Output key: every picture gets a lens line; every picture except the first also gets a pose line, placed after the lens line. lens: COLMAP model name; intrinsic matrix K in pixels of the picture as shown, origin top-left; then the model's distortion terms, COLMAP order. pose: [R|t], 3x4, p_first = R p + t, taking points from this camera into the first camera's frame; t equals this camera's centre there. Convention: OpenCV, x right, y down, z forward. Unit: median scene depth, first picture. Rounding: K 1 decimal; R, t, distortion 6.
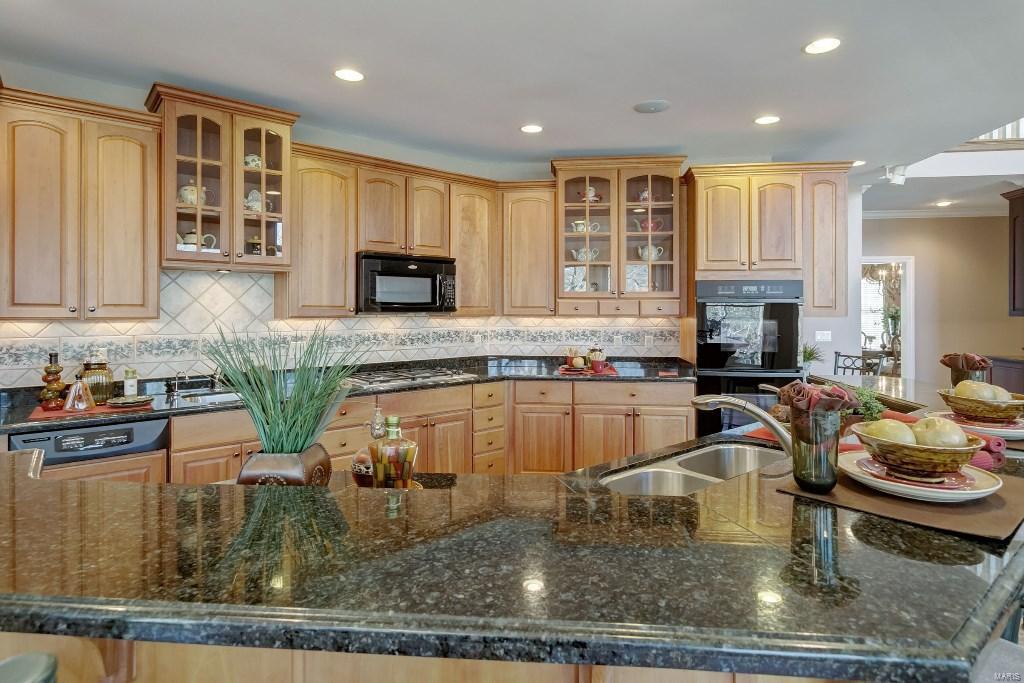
lens RADIAL K [[546.1, 0, 512.9], [0, 546.1, 306.5], [0, 0, 1]] dist [0.003178, 0.000474]
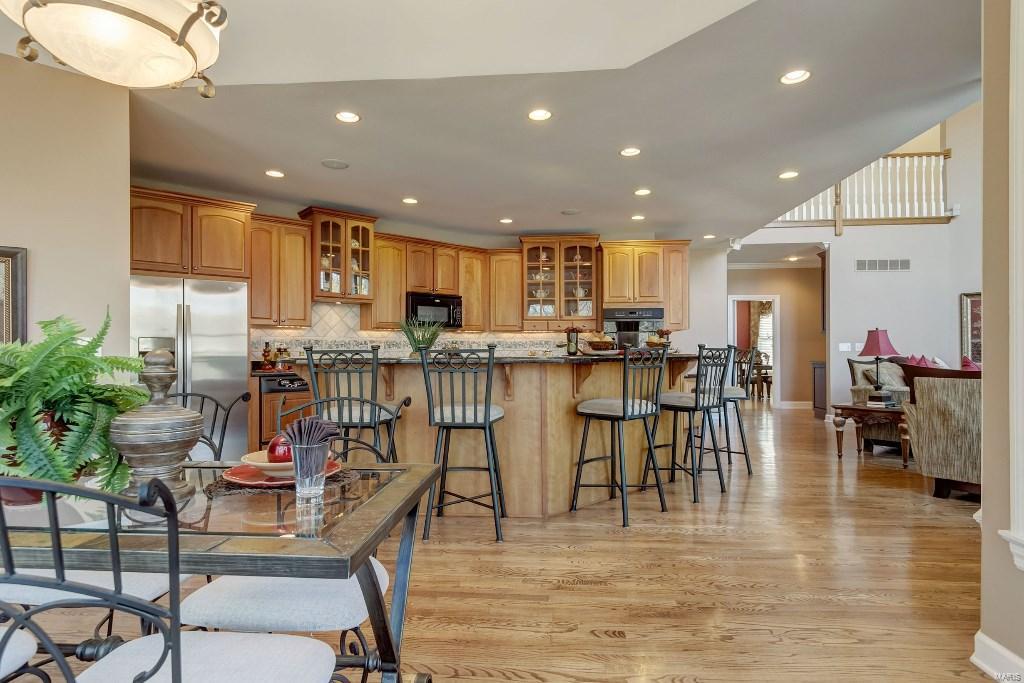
lens RADIAL K [[530.7, 0, 511.1], [0, 530.7, 346.8], [0, 0, 1]] dist [-0.000770, -0.000054]
pose [[0.999840, -0.004244, 0.017381, 0.018366], [0.004251, 0.999991, -0.000364, 0.071683], [-0.017379, 0.000438, 0.999849, -0.655413]]
